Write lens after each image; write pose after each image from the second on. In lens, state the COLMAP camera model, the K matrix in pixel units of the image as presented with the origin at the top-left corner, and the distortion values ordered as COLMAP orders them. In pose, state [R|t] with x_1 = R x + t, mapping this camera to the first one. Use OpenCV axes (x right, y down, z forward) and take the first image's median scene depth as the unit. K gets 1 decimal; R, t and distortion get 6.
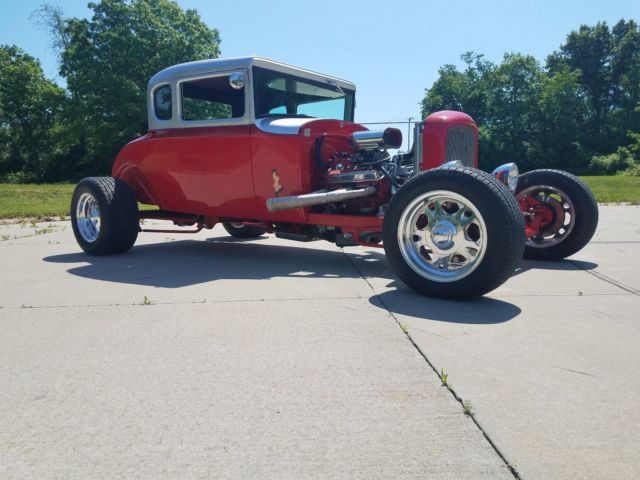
lens RADIAL K [[507.4, 0, 321.4], [0, 507.4, 236.8], [0, 0, 1]] dist [0.085776, -0.120476]
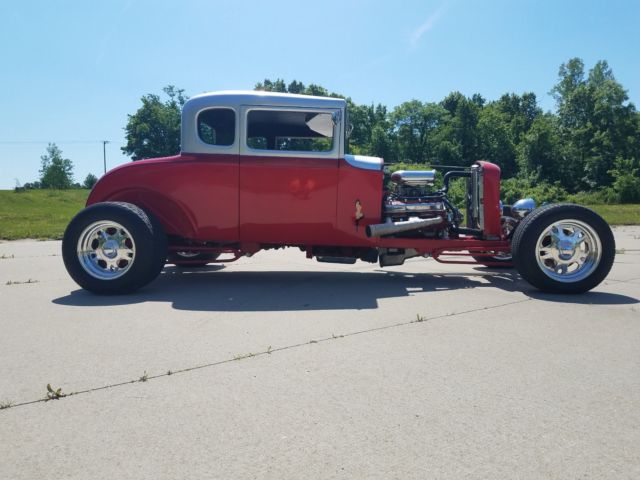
lens RADIAL K [[507.4, 0, 298.7], [0, 507.4, 232.7], [0, 0, 1]] dist [0.085776, -0.120476]
pose [[0.805149, -0.015219, 0.592878, -0.827472], [0.050795, 0.997767, -0.043368, -0.016861], [-0.590894, 0.065033, 0.804124, 0.170977]]
